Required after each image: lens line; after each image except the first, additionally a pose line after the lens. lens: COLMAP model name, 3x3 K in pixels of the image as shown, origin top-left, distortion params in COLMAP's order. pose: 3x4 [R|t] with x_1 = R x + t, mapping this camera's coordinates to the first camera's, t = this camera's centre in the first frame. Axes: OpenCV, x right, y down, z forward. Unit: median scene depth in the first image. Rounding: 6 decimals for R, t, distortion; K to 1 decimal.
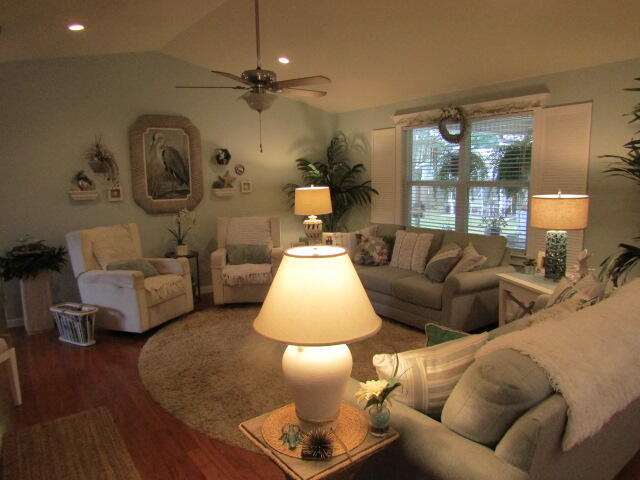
lens RADIAL K [[455.0, 0, 316.9], [0, 455.0, 243.1], [0, 0, 1]] dist [-0.009106, 0.004679]
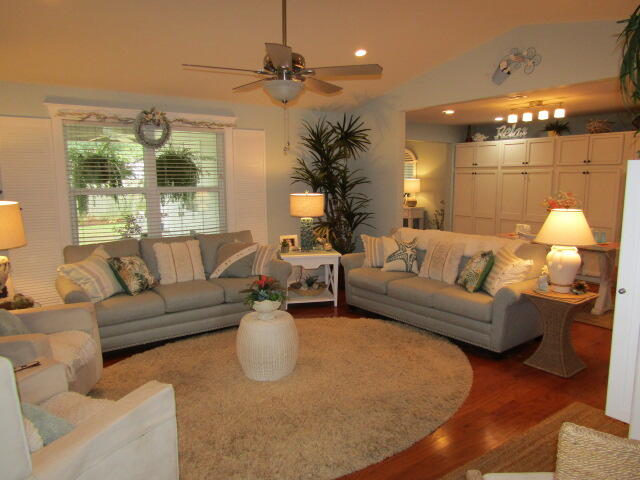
lens RADIAL K [[455.0, 0, 321.0], [0, 455.0, 238.3], [0, 0, 1]] dist [-0.009106, 0.004679]
pose [[0.007795, -0.128436, 0.991687, -0.799365], [0.153677, 0.980090, 0.125726, -0.115101], [-0.988090, 0.151419, 0.027378, 0.756329]]
